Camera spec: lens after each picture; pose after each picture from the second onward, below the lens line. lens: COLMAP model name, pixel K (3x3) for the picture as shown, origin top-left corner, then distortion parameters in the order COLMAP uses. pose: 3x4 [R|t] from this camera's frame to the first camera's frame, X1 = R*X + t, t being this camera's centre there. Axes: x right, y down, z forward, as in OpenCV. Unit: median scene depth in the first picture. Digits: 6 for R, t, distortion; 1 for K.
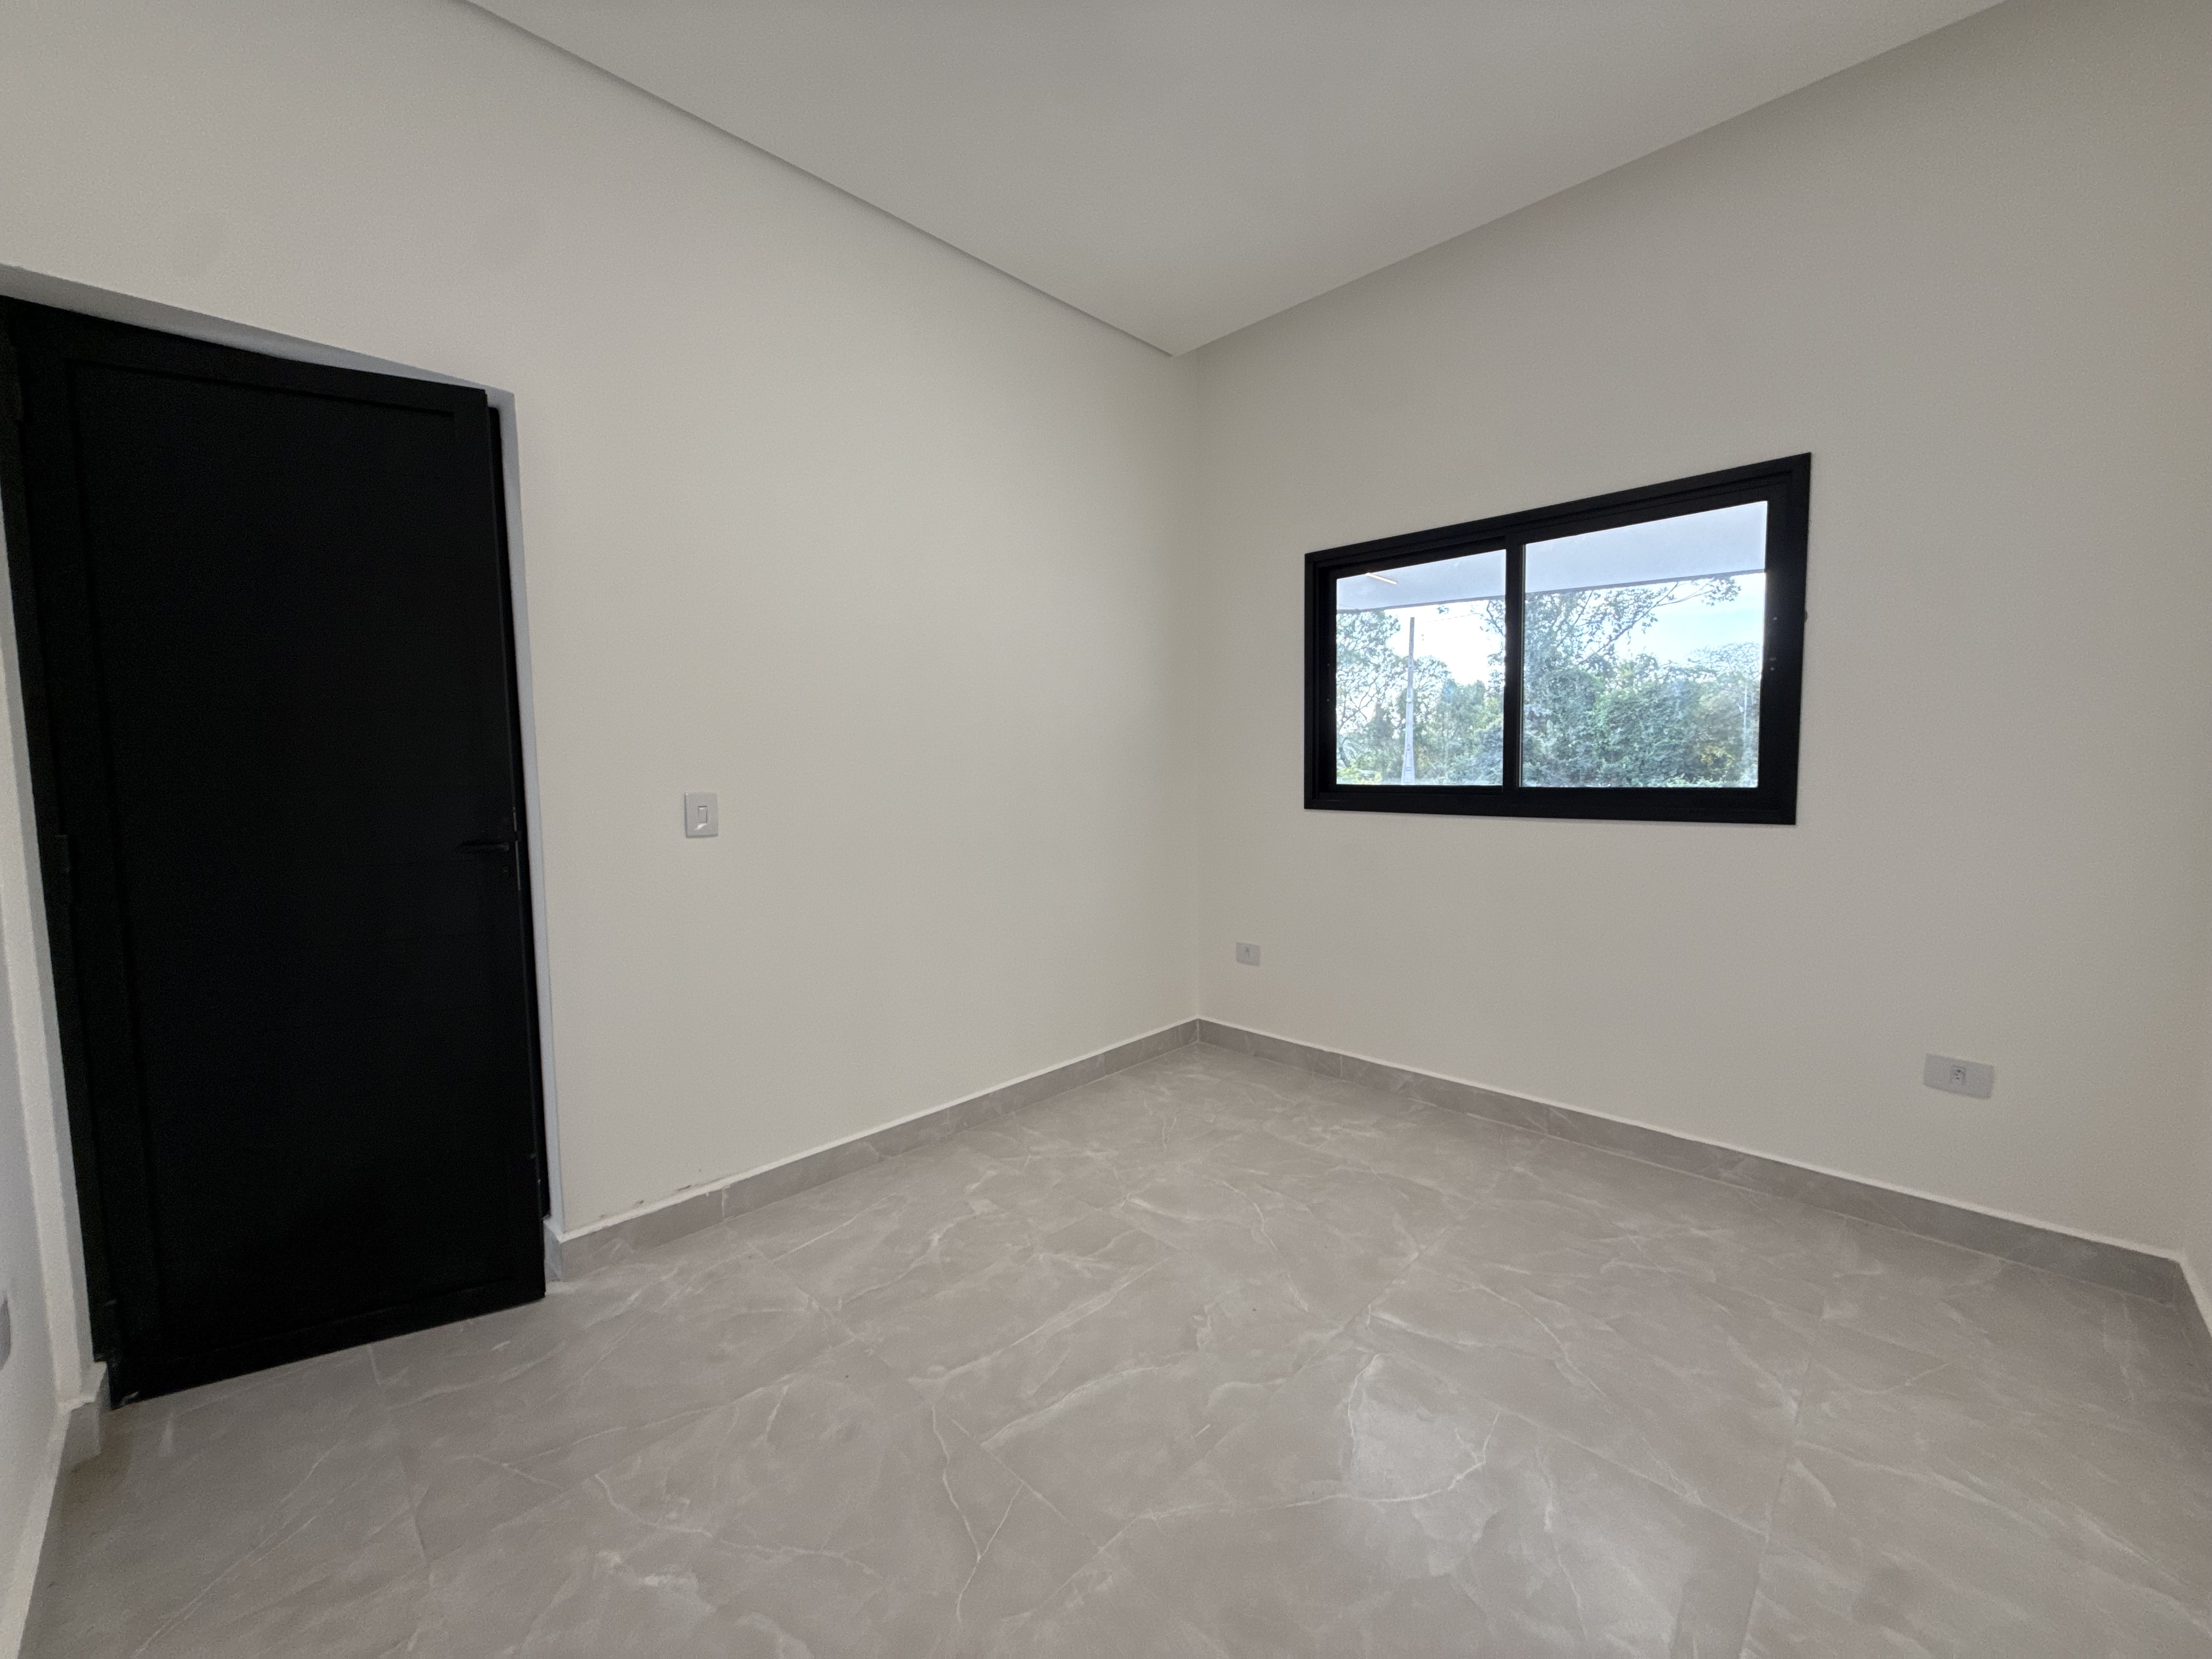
lens RADIAL K [[873.2, 0, 1101.1], [0, 873.2, 830.6], [0, 0, 1]] dist [-0.000936, -0.000582]
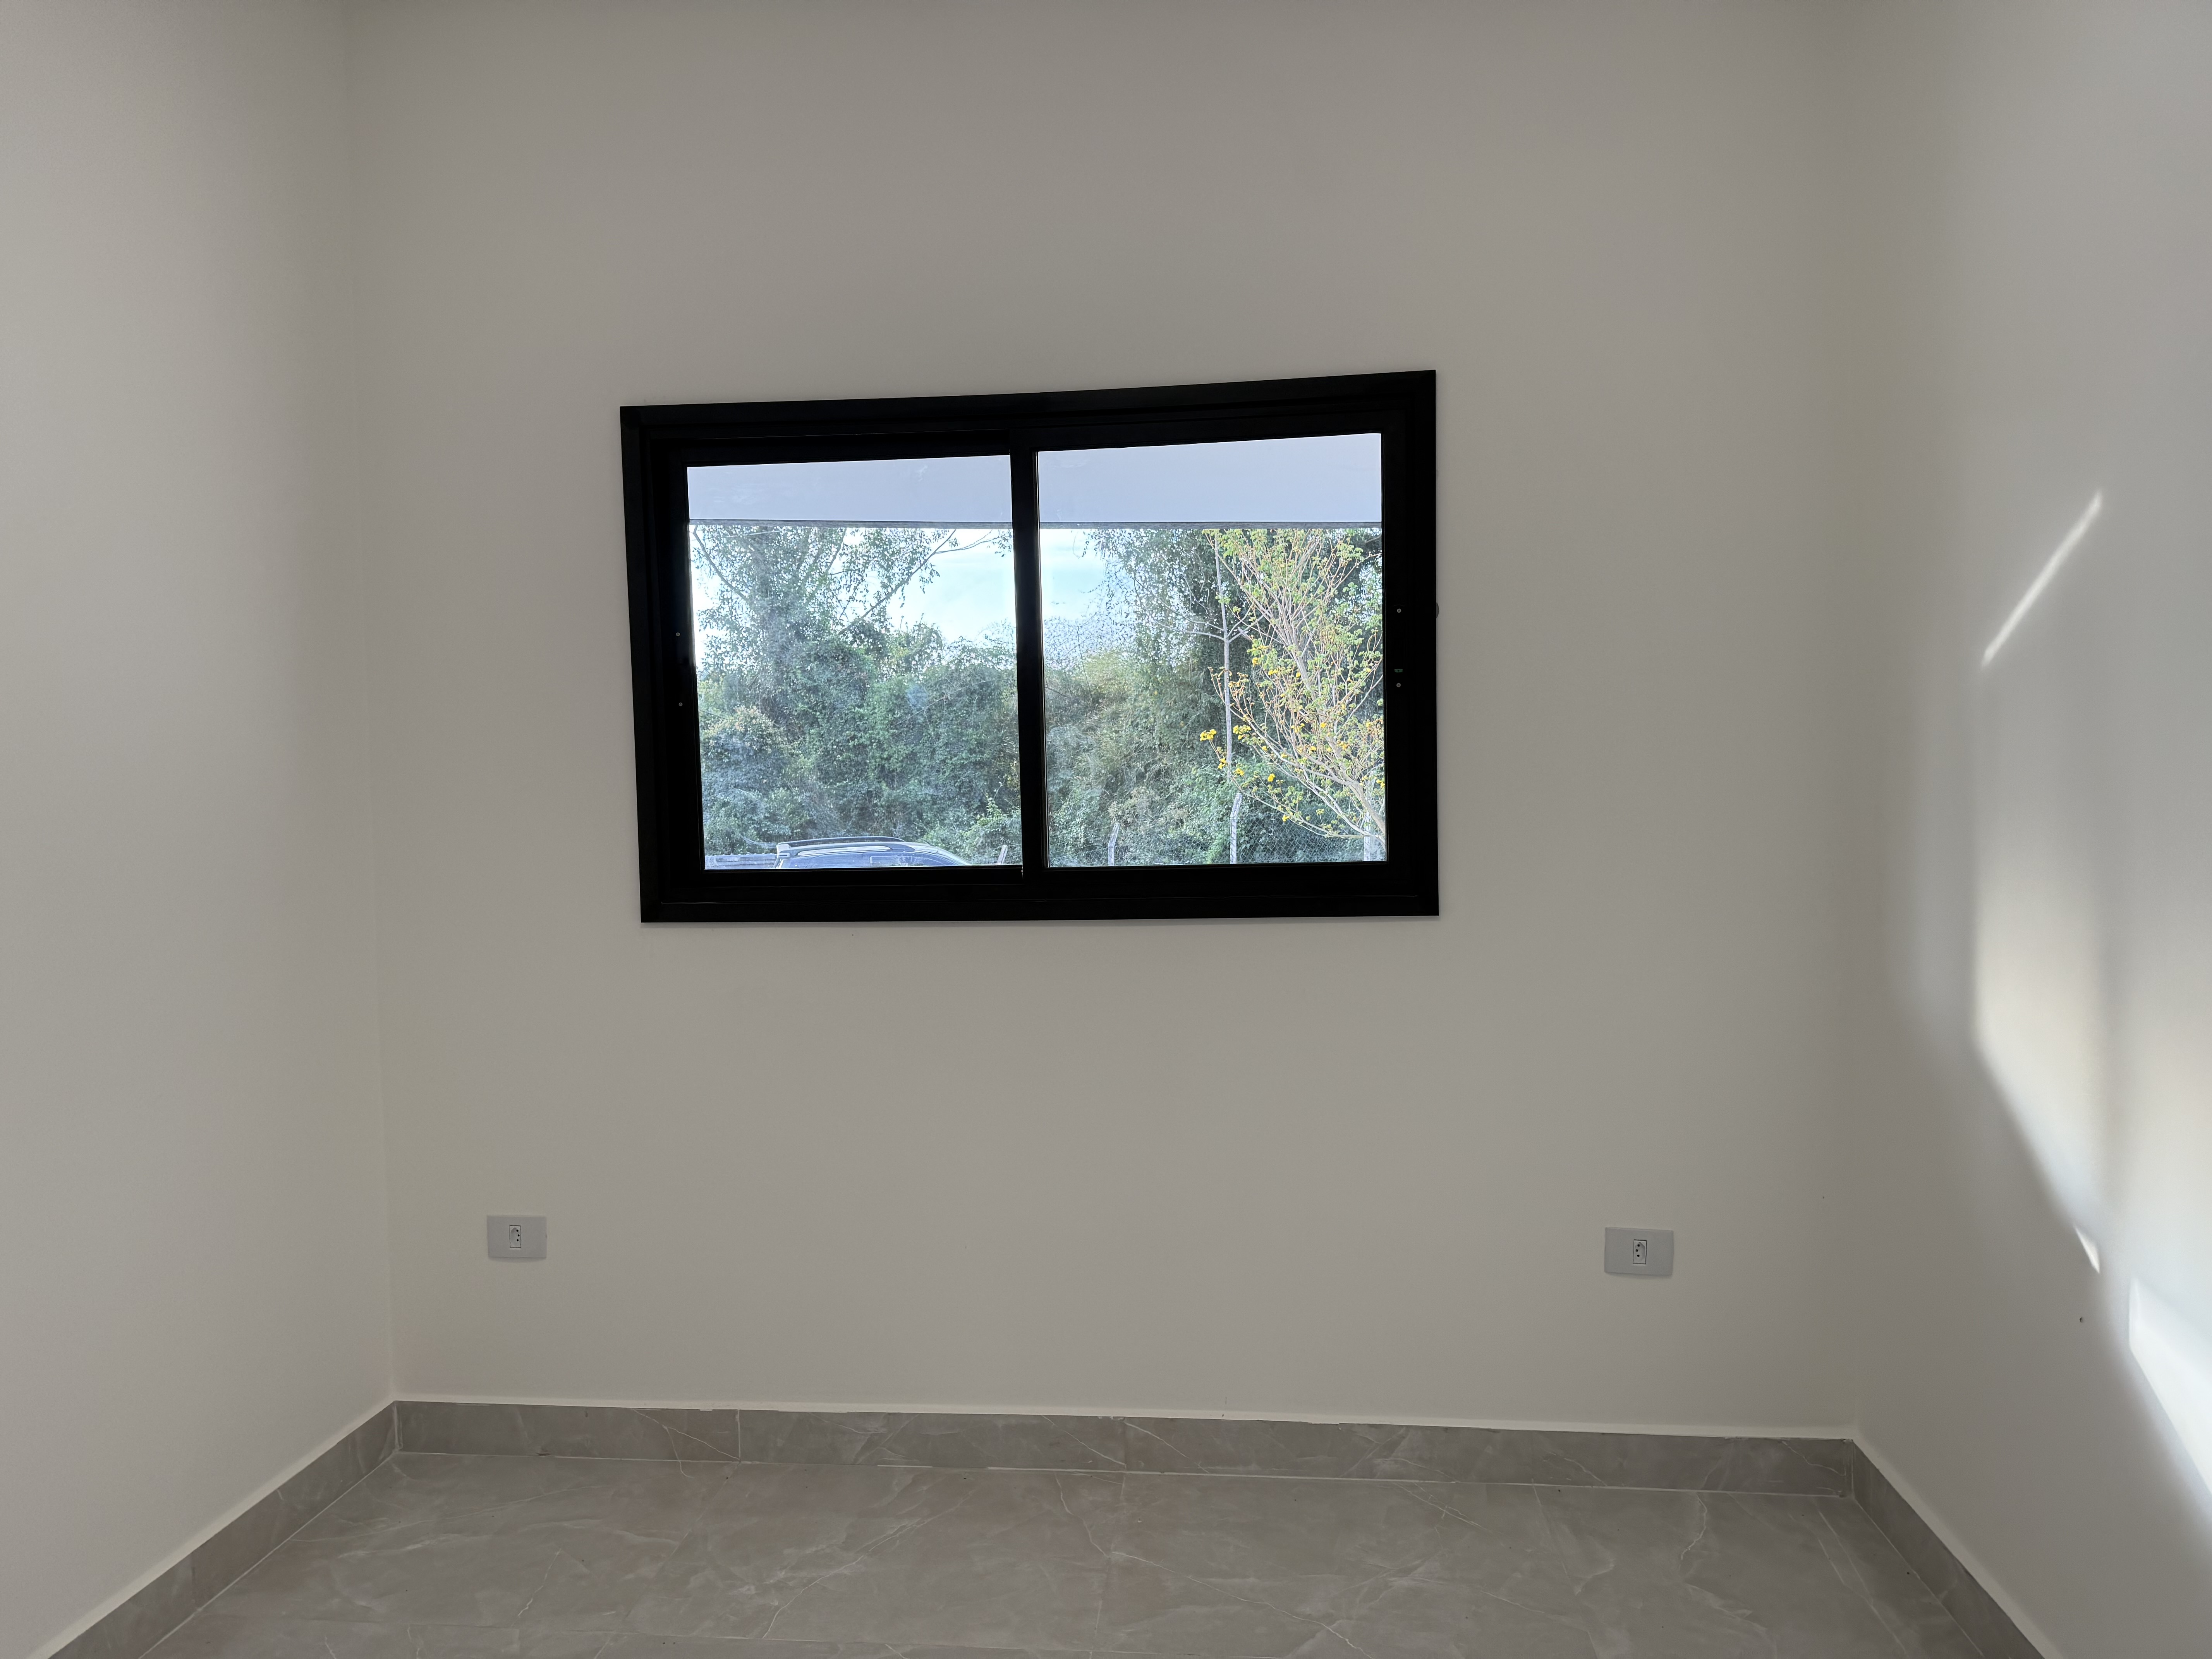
lens RADIAL K [[1547.9, 0, 1109.6], [0, 1547.9, 839.8], [0, 0, 1]] dist [0.028101, -0.040042]
pose [[0.781674, -0.027762, 0.623069, -0.106194], [0.056070, 0.998092, -0.025872, -0.035123], [-0.621162, 0.055159, 0.781739, 0.158415]]
